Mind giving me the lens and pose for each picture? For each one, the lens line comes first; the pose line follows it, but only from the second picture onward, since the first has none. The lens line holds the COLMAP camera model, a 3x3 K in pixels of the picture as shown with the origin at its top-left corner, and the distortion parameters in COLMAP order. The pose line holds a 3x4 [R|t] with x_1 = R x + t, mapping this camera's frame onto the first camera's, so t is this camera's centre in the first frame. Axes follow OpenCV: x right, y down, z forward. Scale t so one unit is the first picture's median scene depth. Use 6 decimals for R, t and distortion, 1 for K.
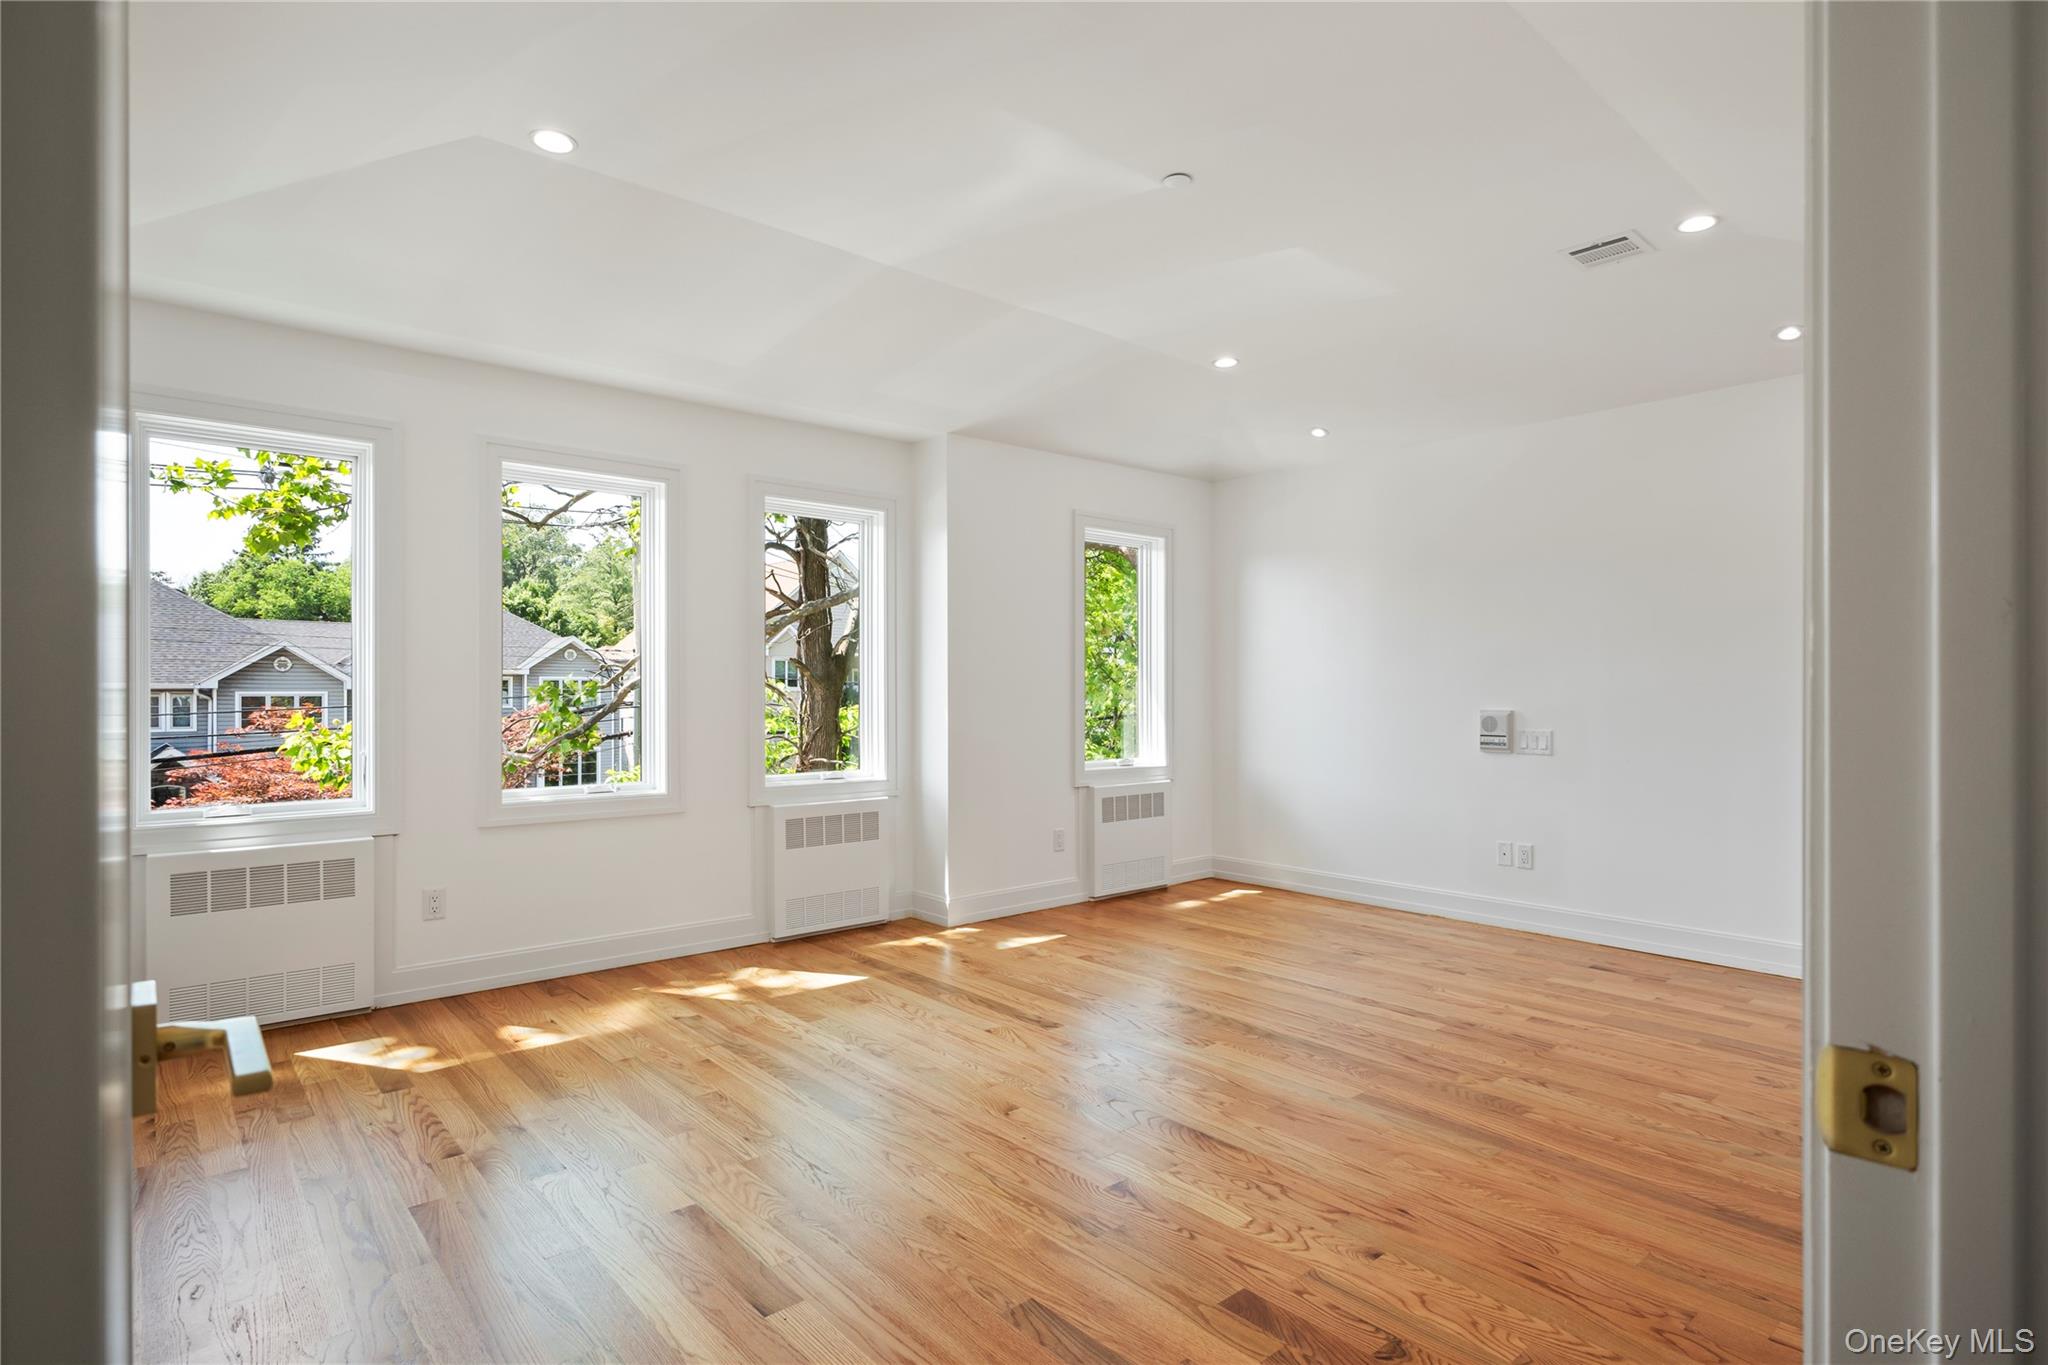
lens RADIAL K [[1026.0, 0, 1013.2], [0, 1026.0, 681.9], [0, 0, 1]] dist [0.012637, -0.002053]
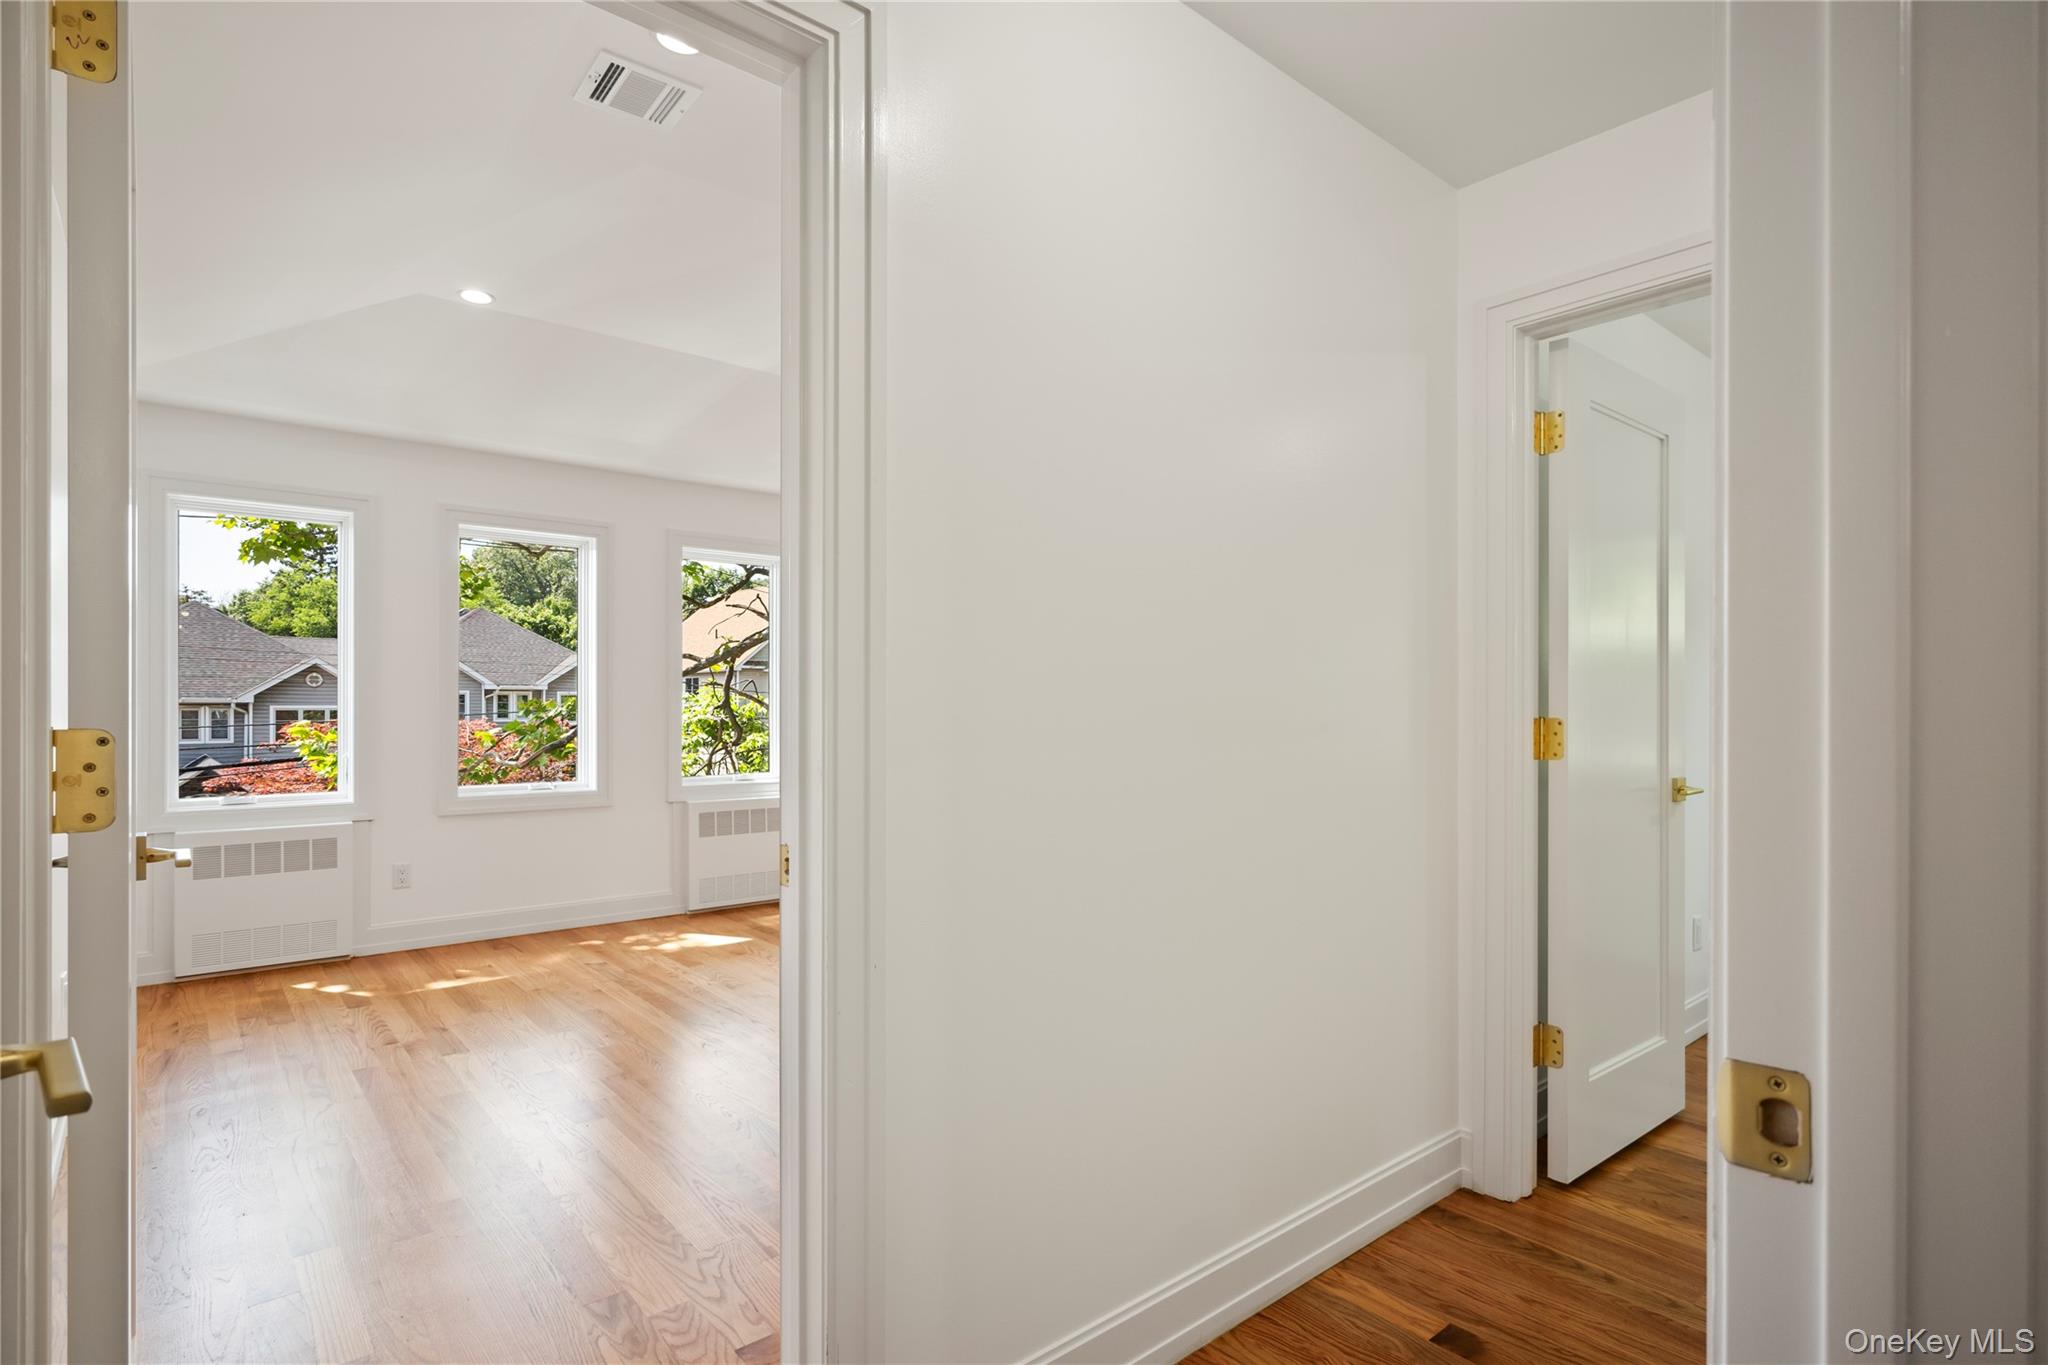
lens RADIAL K [[1026.0, 0, 1034.7], [0, 1026.0, 697.0], [0, 0, 1]] dist [0.012637, -0.002053]
pose [[0.999920, 0.001818, -0.012545, 0.190747], [-0.001816, 0.999998, 0.000172, -0.004148], [0.012545, -0.000149, 0.999921, -0.210742]]
